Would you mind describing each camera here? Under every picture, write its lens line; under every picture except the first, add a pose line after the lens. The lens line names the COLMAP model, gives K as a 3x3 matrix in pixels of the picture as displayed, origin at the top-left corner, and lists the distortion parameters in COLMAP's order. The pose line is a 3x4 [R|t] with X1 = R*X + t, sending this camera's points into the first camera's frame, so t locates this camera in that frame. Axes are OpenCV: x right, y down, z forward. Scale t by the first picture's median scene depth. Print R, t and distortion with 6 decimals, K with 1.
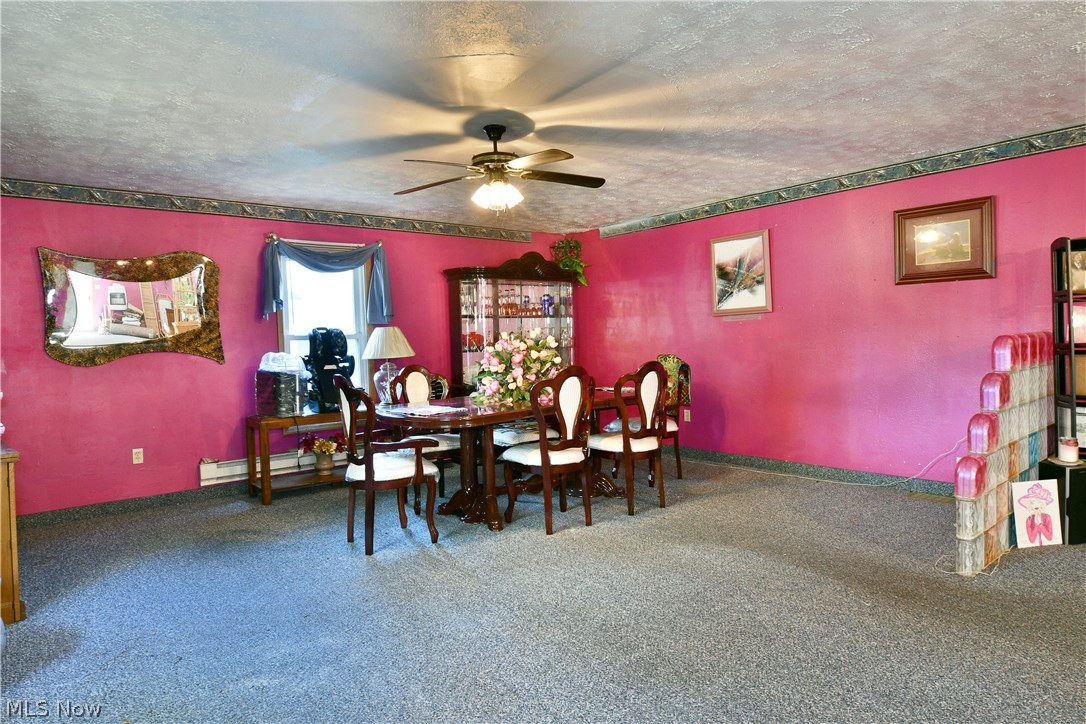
lens RADIAL K [[684.5, 0, 599.2], [0, 684.5, 346.9], [0, 0, 1]] dist [-0.007611, -0.001729]
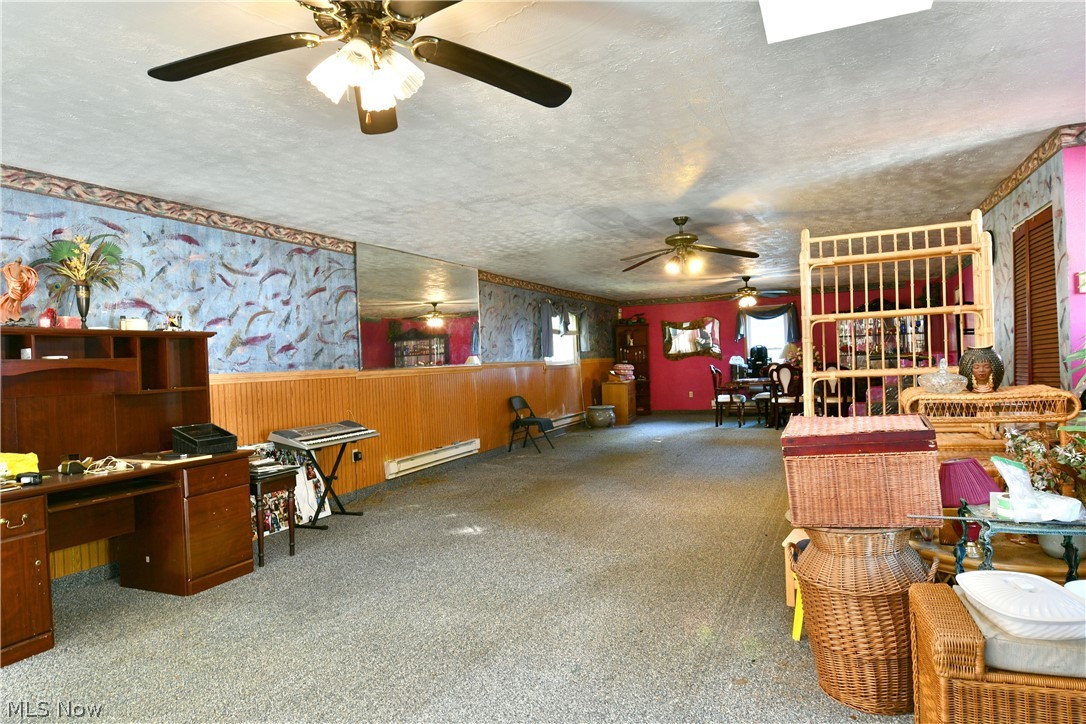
lens RADIAL K [[697.3, 0, 501.9], [0, 697.3, 366.6], [0, 0, 1]] dist [-0.004622, -0.003624]
pose [[0.394210, 0.022215, -0.918752, 1.480288], [0.012184, 0.999494, 0.029396, -0.038575], [0.918940, -0.022782, 0.393740, -0.734440]]
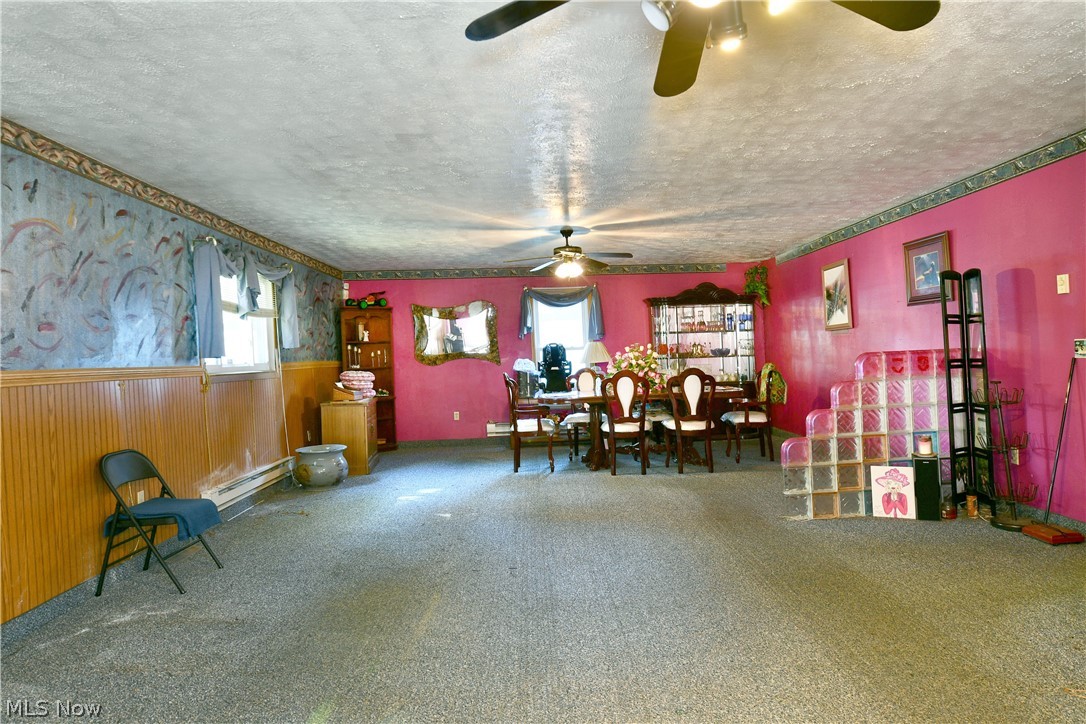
lens RADIAL K [[710.0, 0, 570.5], [0, 710.0, 370.7], [0, 0, 1]] dist [-0.025521, -0.000931]
pose [[0.791936, 0.018993, -0.610308, 0.672661], [0.000198, 0.999508, 0.031362, -0.017784], [0.610604, -0.024957, 0.791543, -0.288329]]
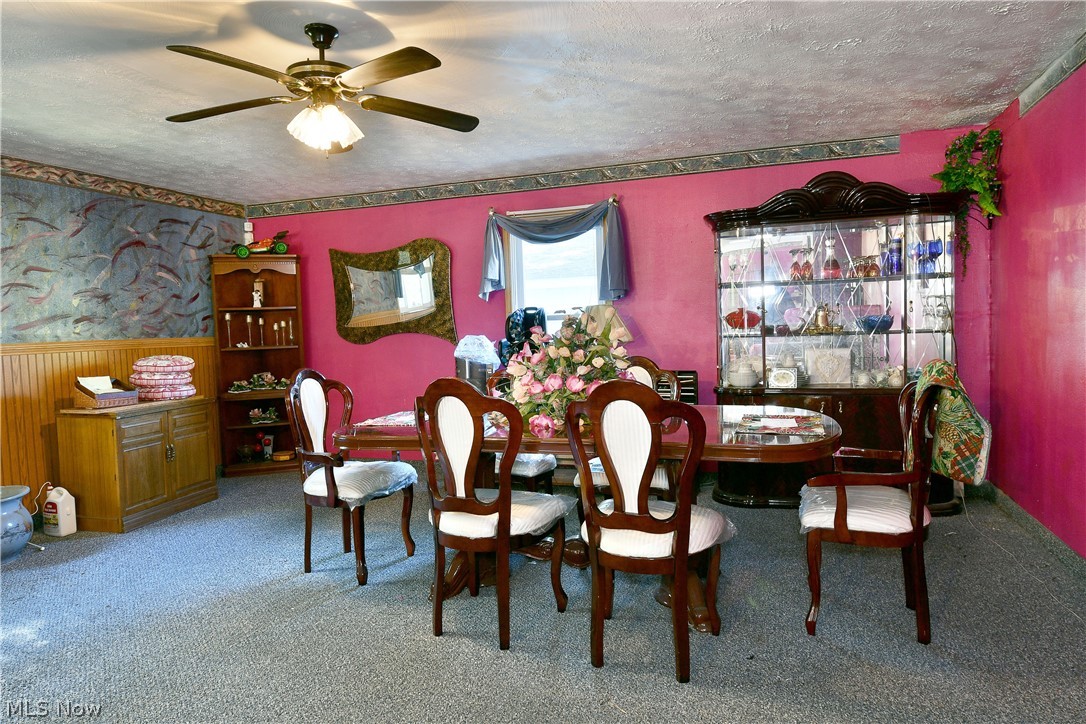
lens RADIAL K [[692.9, 0, 491.8], [0, 692.9, 361.3], [0, 0, 1]] dist [-0.012009, -0.002701]
pose [[0.446225, 0.061558, -0.892801, 0.410296], [0.006332, 0.997389, 0.071934, -0.025689], [0.894899, -0.037752, 0.444670, 0.598567]]
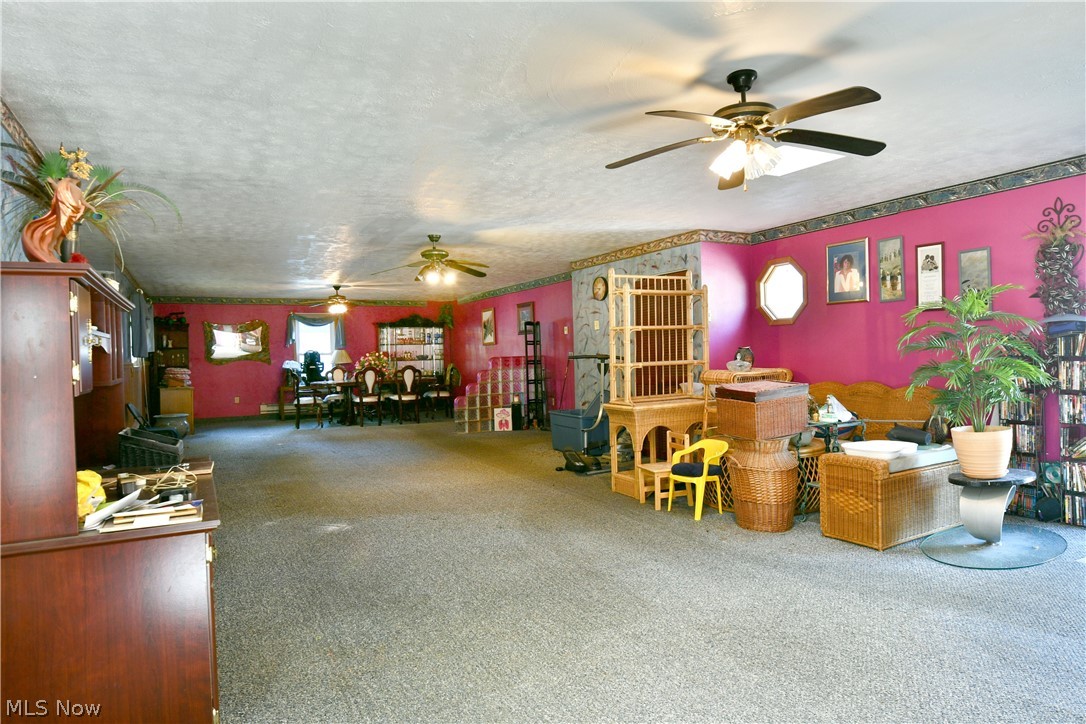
lens RADIAL K [[691.9, 0, 594.7], [0, 691.9, 344.0], [0, 0, 1]] dist [-0.005190, -0.001434]
pose [[0.981163, 0.005582, -0.193101, 1.099841], [-0.009488, 0.999769, -0.019308, -0.014683], [0.192948, 0.020776, 0.980989, -1.245898]]
